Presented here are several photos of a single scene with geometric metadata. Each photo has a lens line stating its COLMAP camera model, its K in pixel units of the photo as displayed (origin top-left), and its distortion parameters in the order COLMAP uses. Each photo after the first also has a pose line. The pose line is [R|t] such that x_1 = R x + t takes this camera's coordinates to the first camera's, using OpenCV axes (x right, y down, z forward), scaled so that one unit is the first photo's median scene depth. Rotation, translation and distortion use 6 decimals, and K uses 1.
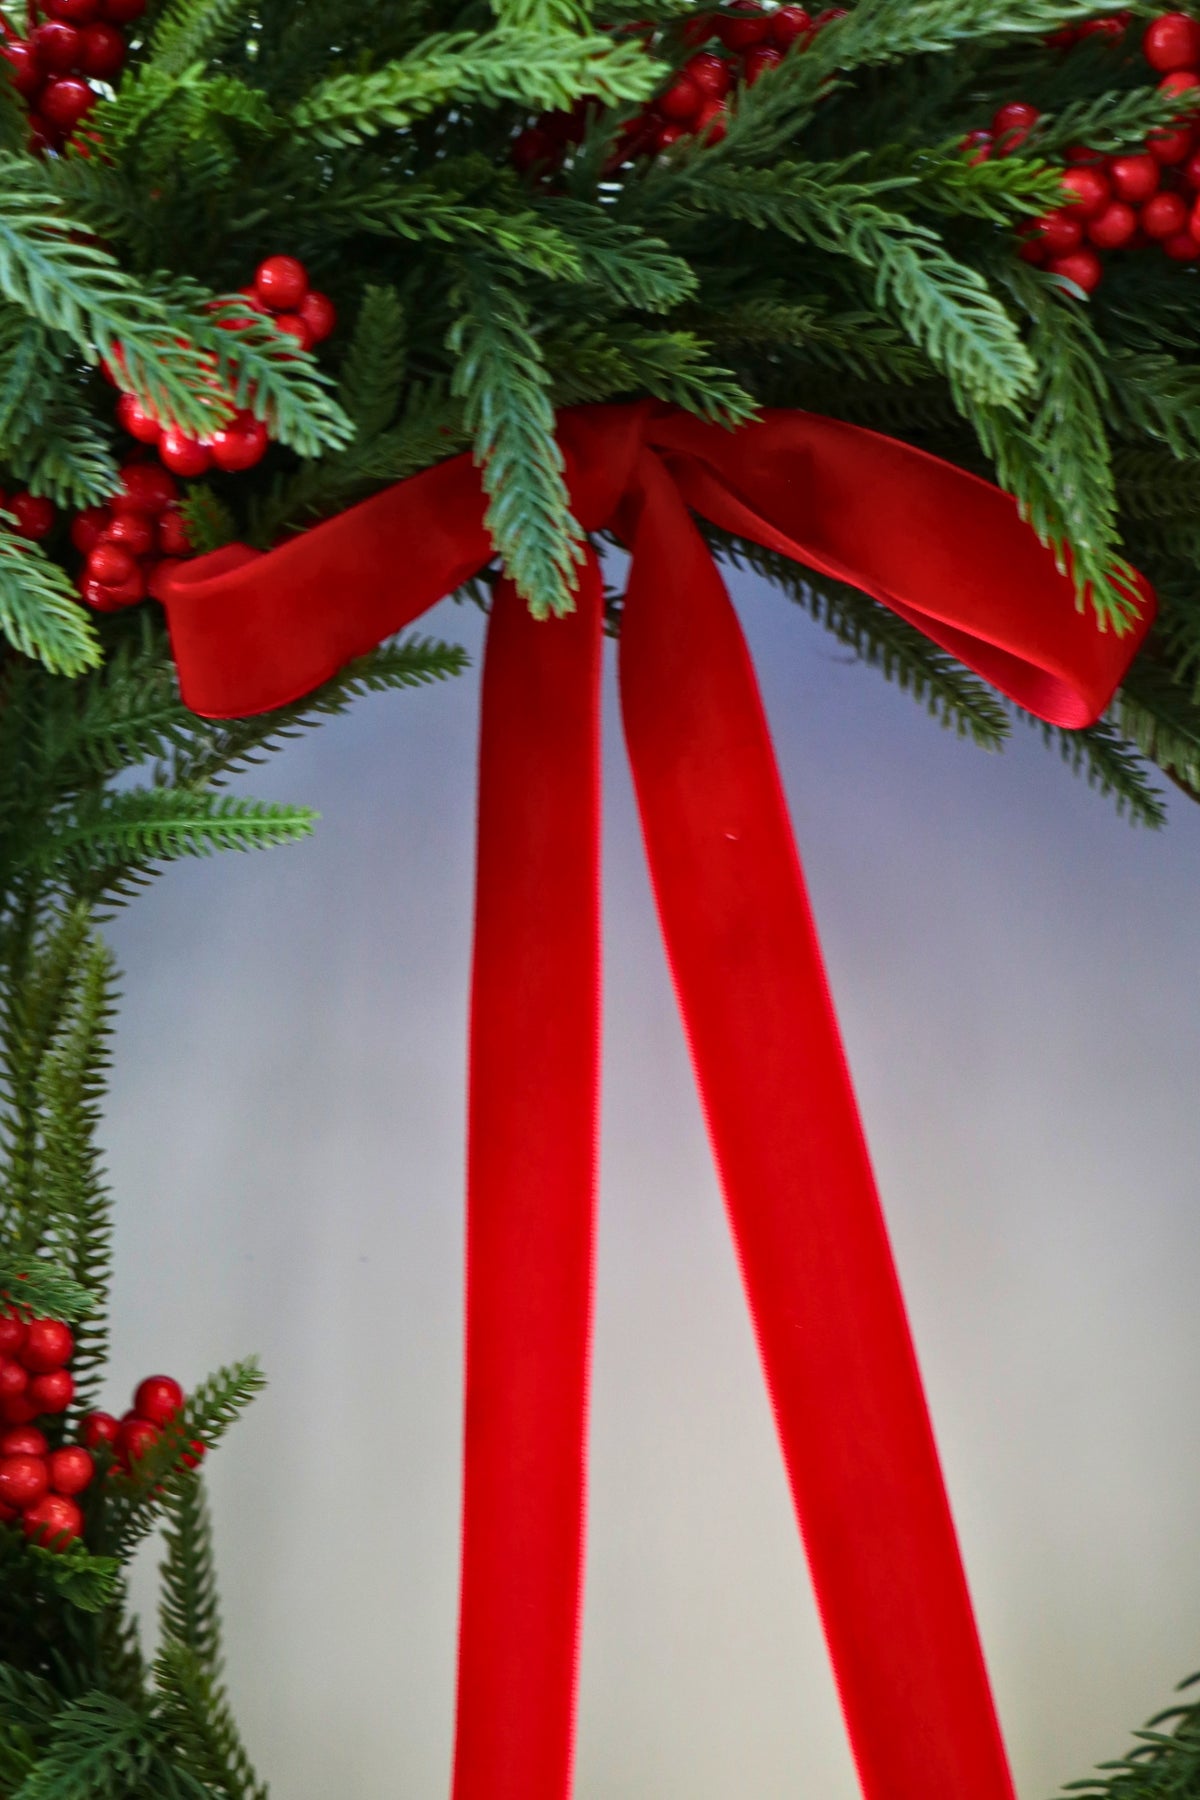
lens RADIAL K [[4872.7, 0, 589.3], [0, 4872.7, 935.2], [0, 0, 1]] dist [0.363222, -0.548832]
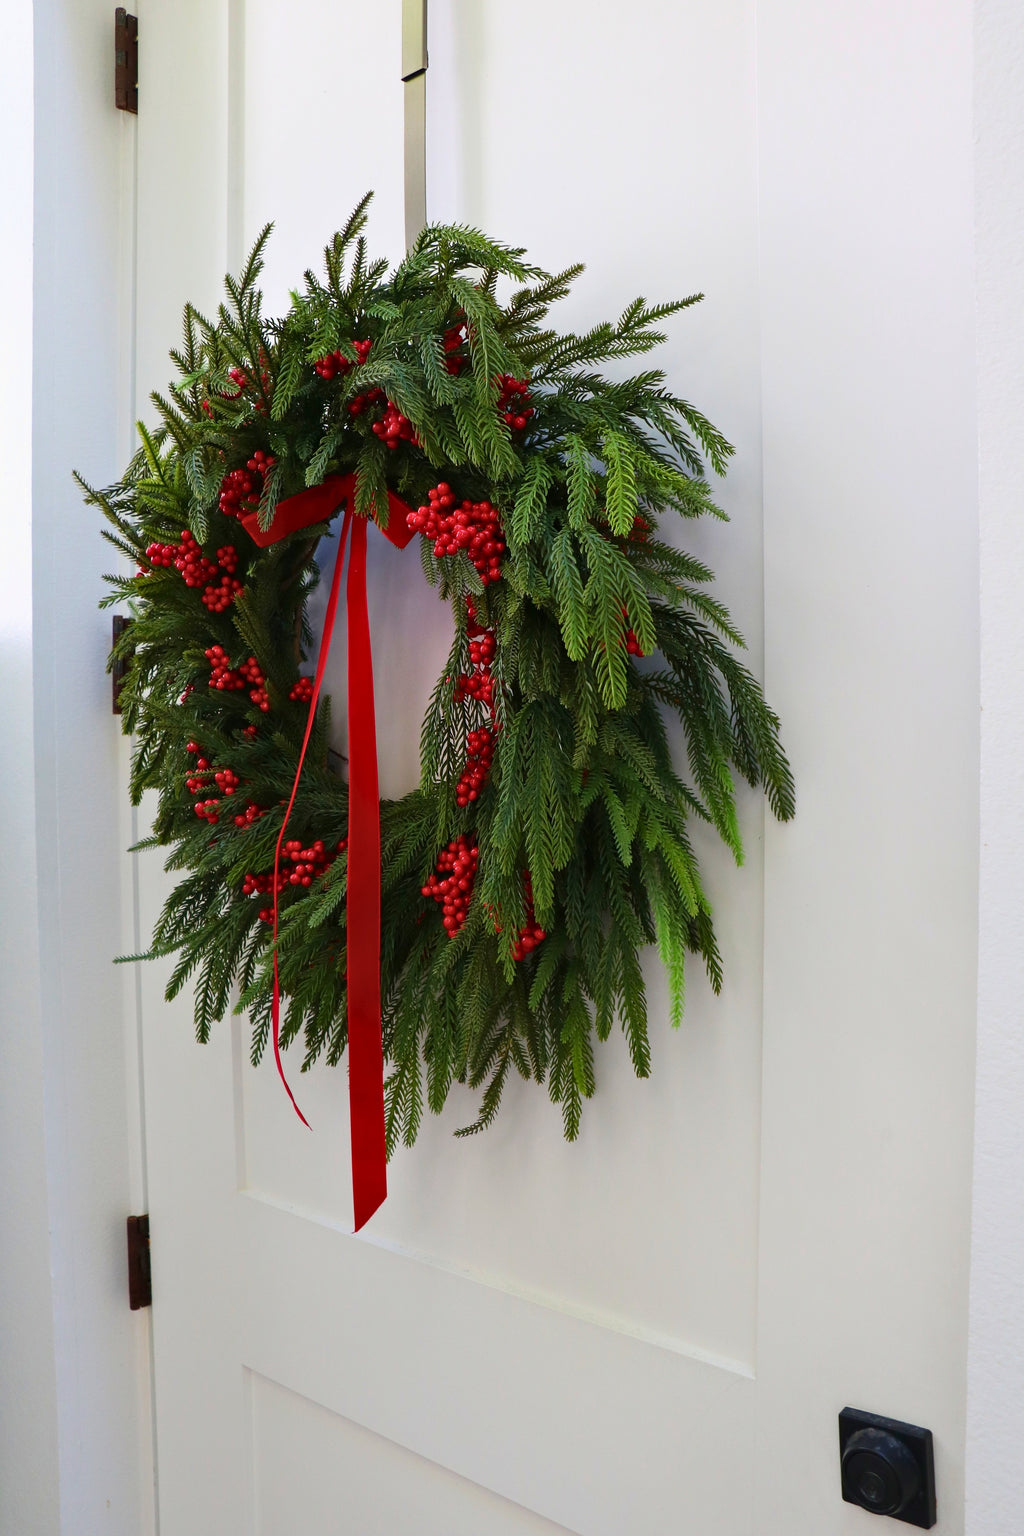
lens RADIAL K [[1319.8, 0, 506.7], [0, 1319.8, 775.7], [0, 0, 1]] dist [-0.175402, 0.158995]
pose [[0.759005, 0.125055, -0.638962, 0.957149], [0.032617, 0.972845, 0.229146, -0.111631], [0.650267, -0.194764, 0.734315, 0.171113]]
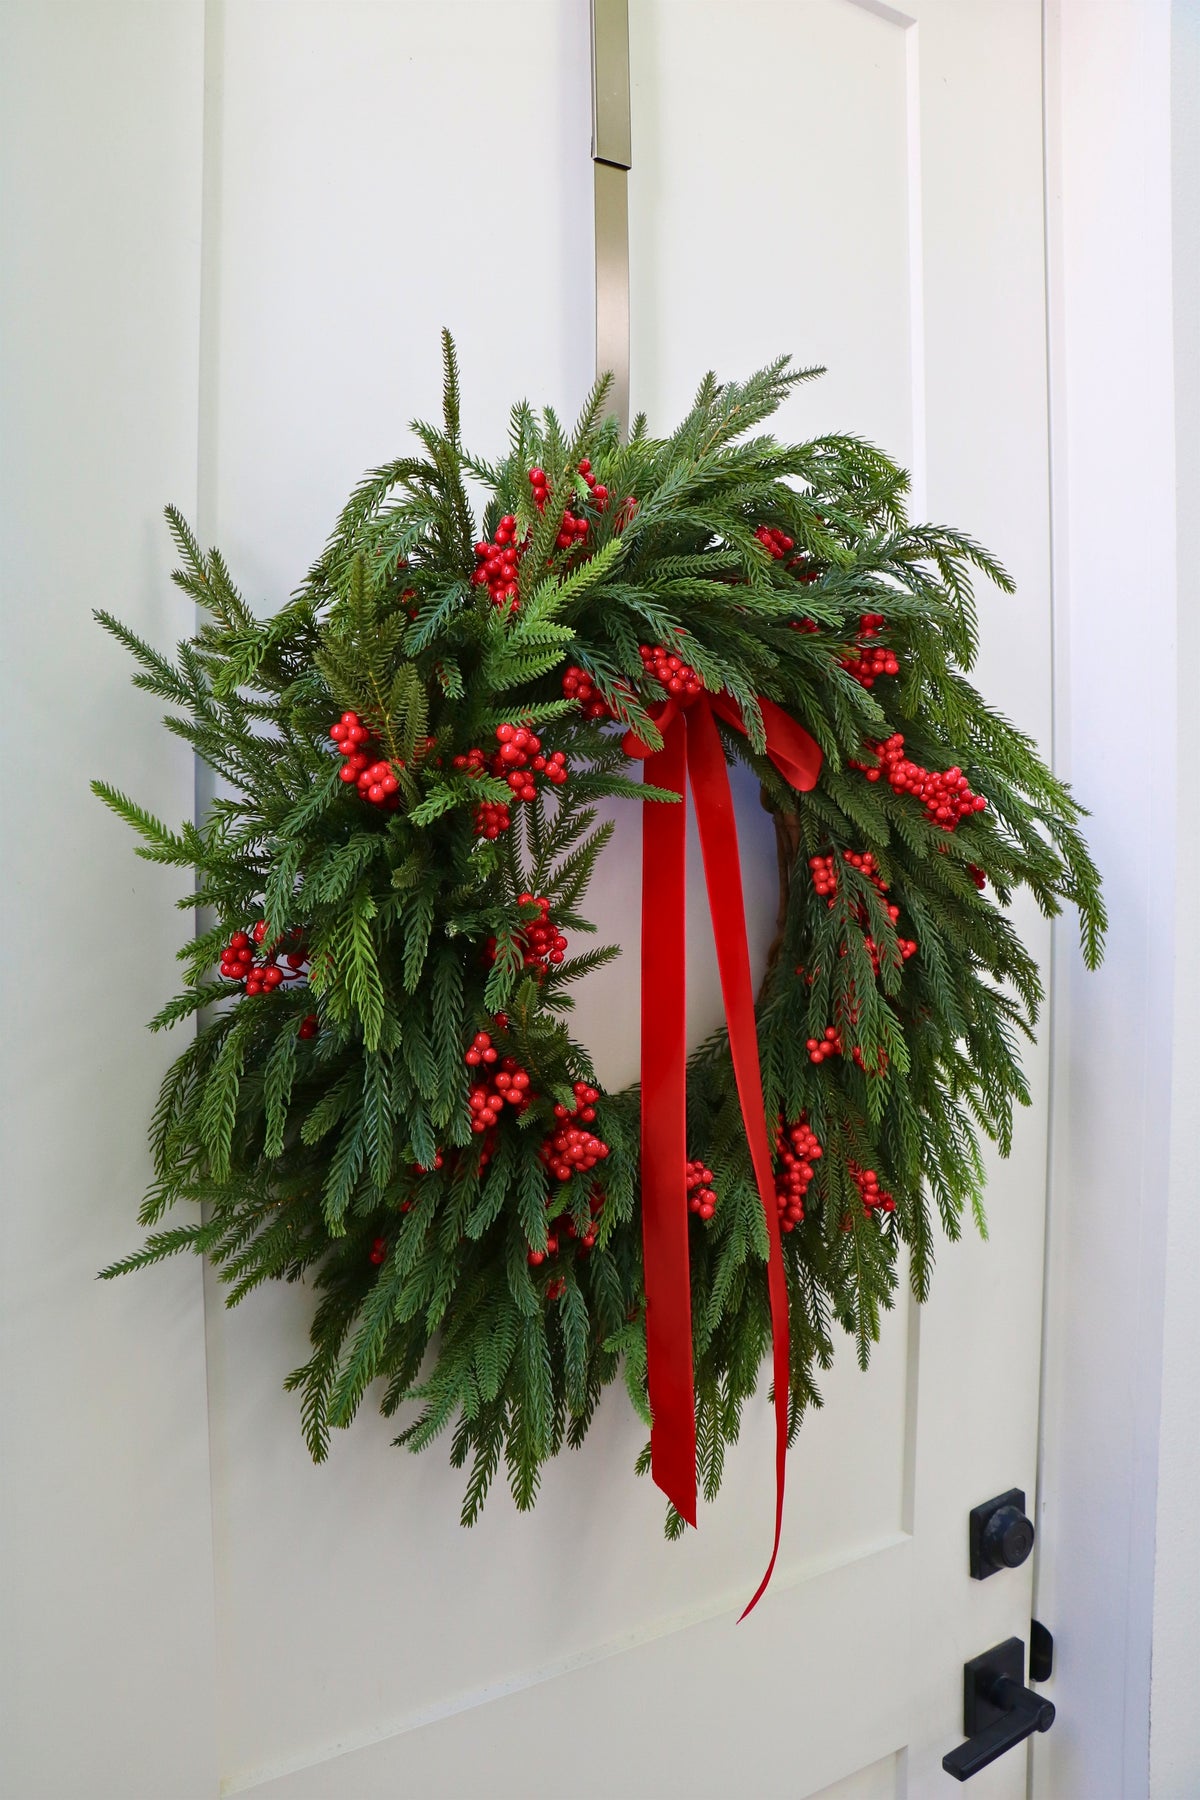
lens RADIAL K [[1465.2, 0, 585.8], [0, 1465.2, 906.8], [0, 0, 1]] dist [-0.185741, 0.140972]
pose [[0.809908, 0.086471, 0.580148, -0.678952], [-0.178214, 0.978593, 0.102934, -0.041366], [-0.558828, -0.186758, 0.807981, 0.187292]]
